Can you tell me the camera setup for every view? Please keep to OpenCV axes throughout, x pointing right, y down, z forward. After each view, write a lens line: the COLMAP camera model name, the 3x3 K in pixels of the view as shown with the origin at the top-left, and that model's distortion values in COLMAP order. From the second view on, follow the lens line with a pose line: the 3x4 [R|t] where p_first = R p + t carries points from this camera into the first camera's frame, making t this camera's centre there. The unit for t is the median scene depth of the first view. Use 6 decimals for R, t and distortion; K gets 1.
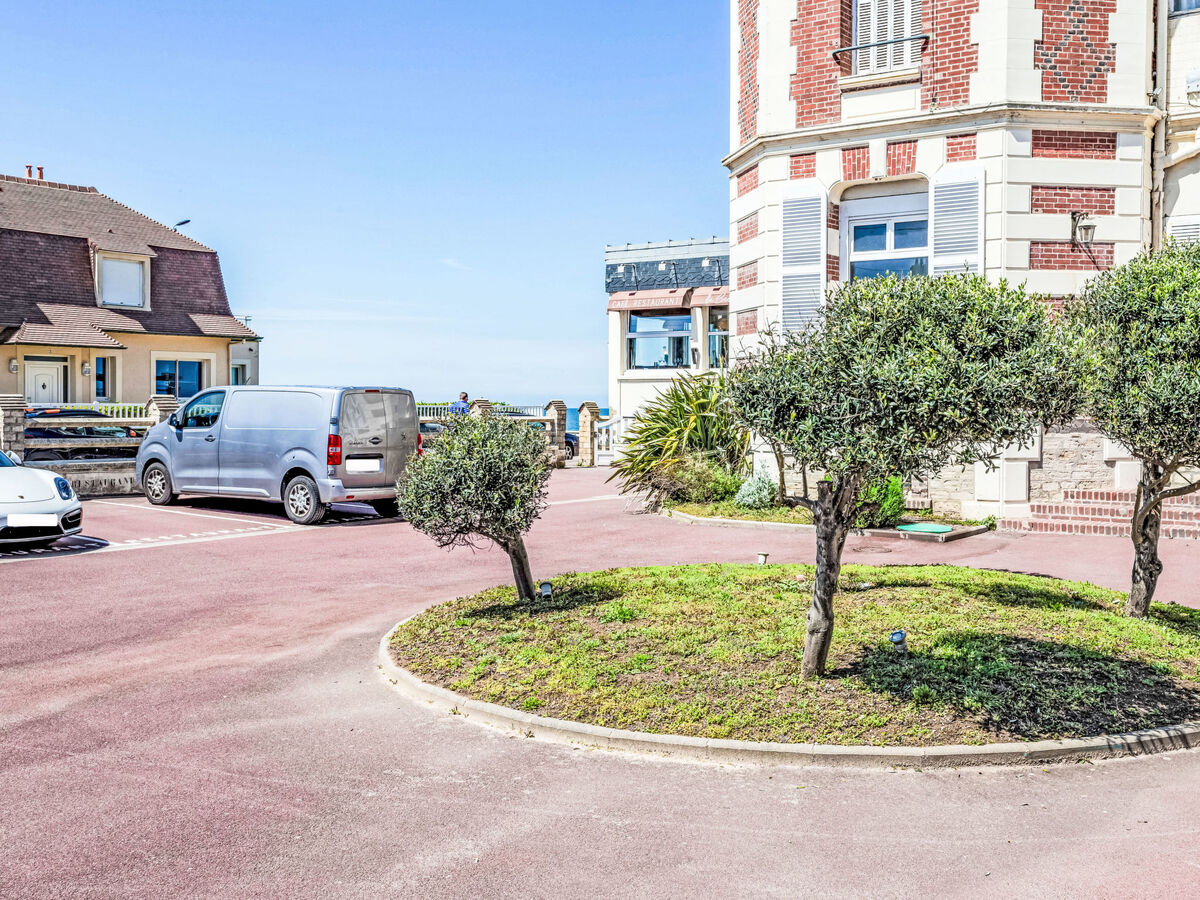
lens RADIAL K [[1348.3, 0, 531.8], [0, 1348.3, 447.2], [0, 0, 1]] dist [0.005472, -0.004501]
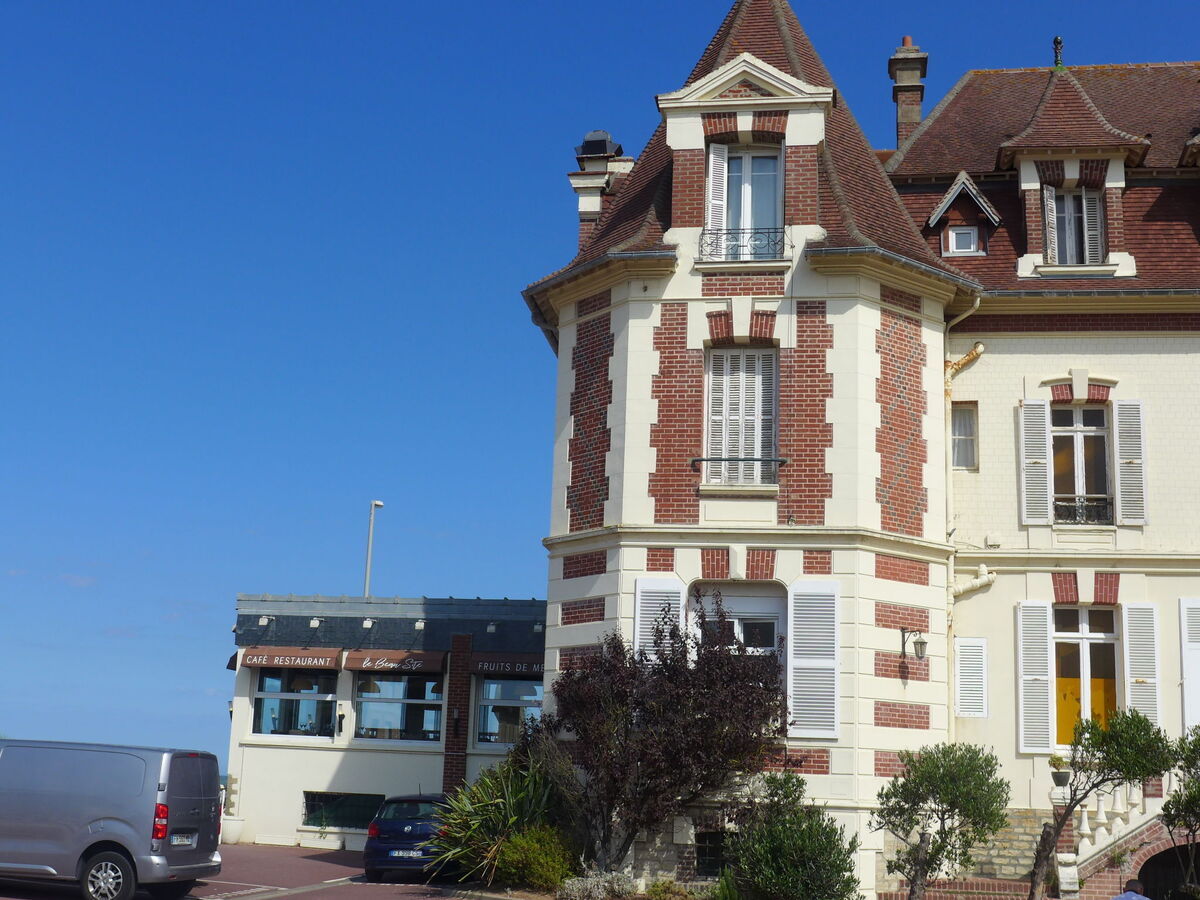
lens RADIAL K [[1519.0, 0, 595.5], [0, 1519.0, 450.1], [0, 0, 1]] dist [-0.014366, -0.061473]
pose [[0.871790, 0.130273, 0.472241, -0.424211], [-0.016543, 0.971272, -0.237398, -0.010807], [-0.489601, 0.199149, 0.848900, 0.007084]]
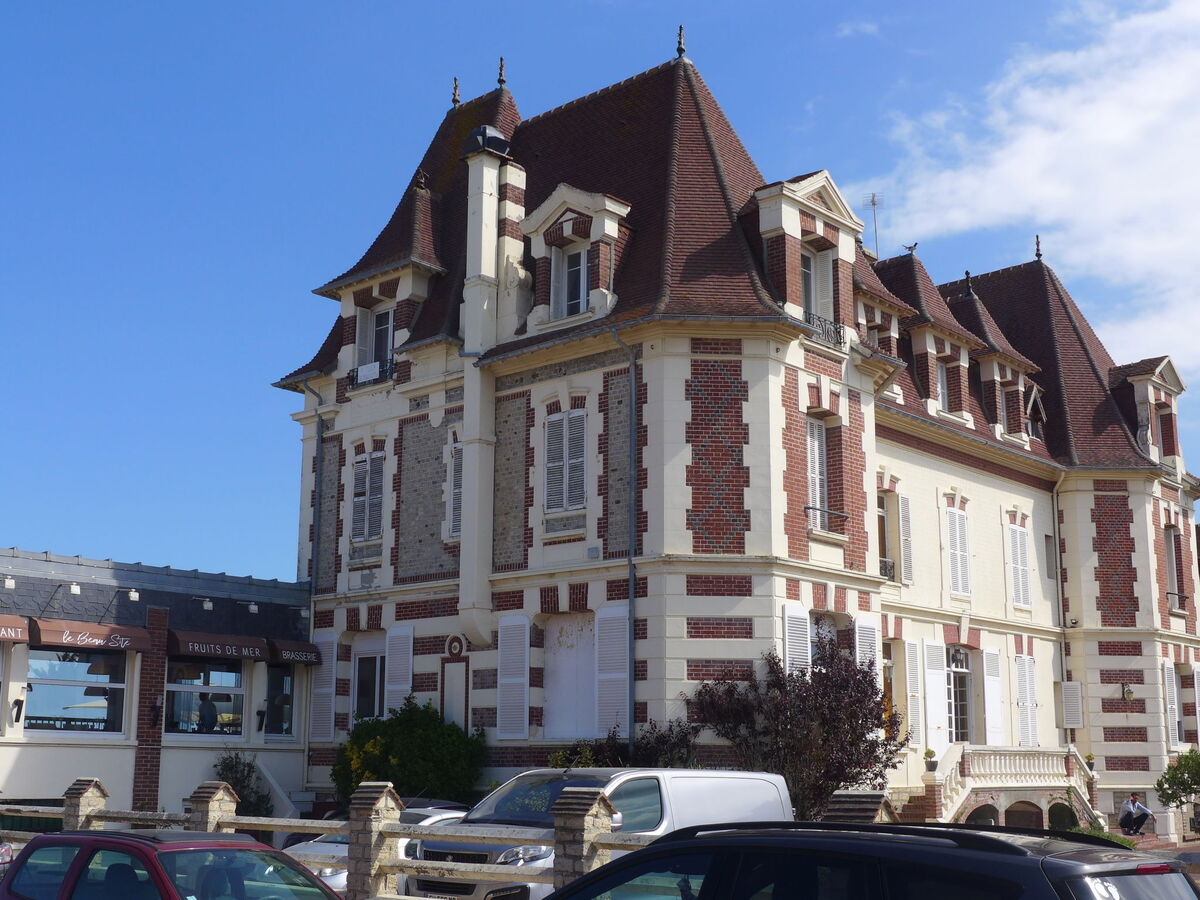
lens RADIAL K [[1519.0, 0, 595.5], [0, 1519.0, 450.1], [0, 0, 1]] dist [-0.014366, -0.061473]
pose [[0.037528, 0.196313, 0.979823, -1.218718], [0.022829, 0.980089, -0.197240, -0.066969], [-0.999035, 0.029771, 0.032299, 1.165994]]
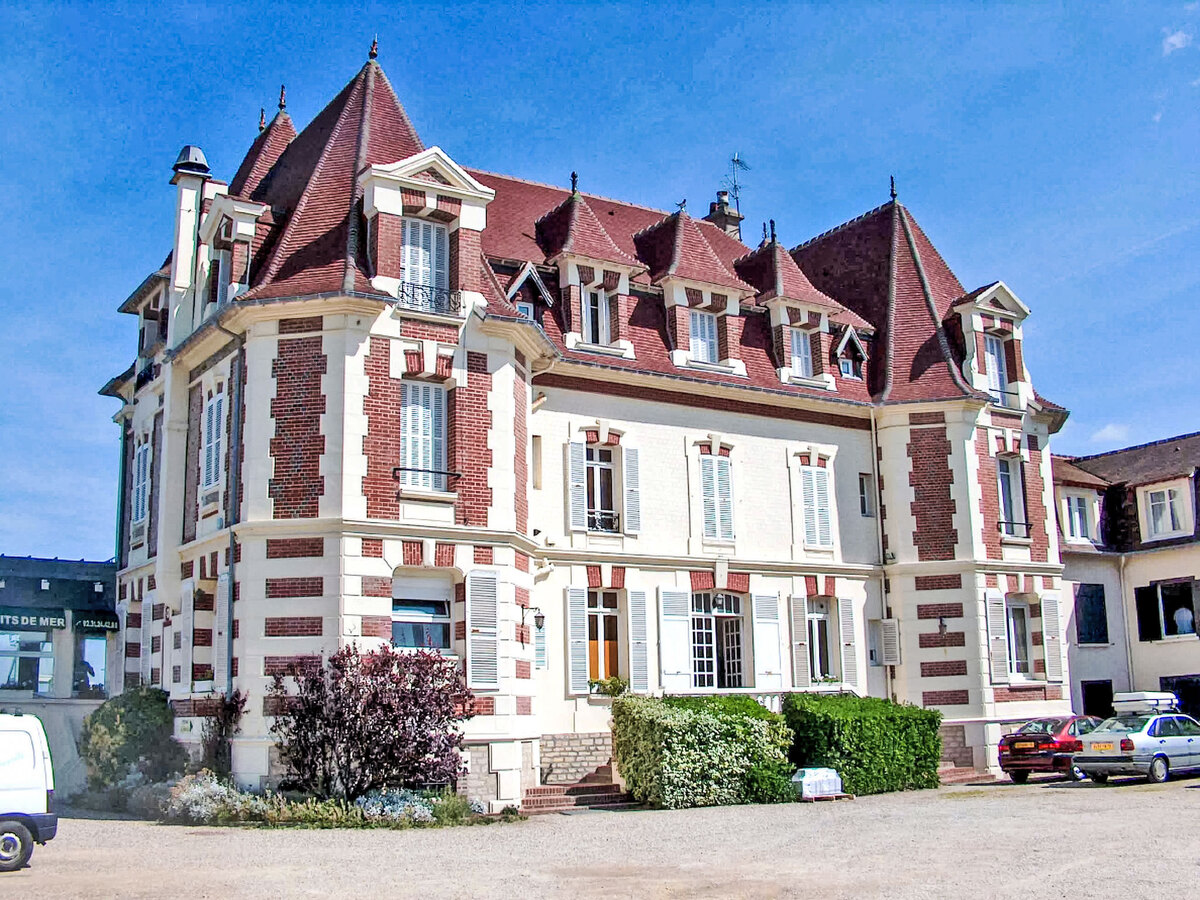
lens RADIAL K [[1381.5, 0, 586.4], [0, 1381.5, 378.2], [0, 0, 1]] dist [-0.187809, 0.006941]
pose [[0.308701, 0.216493, 0.926194, -1.013200], [0.049754, 0.968744, -0.243022, -0.039050], [-0.949857, 0.121103, 0.288281, 0.421906]]
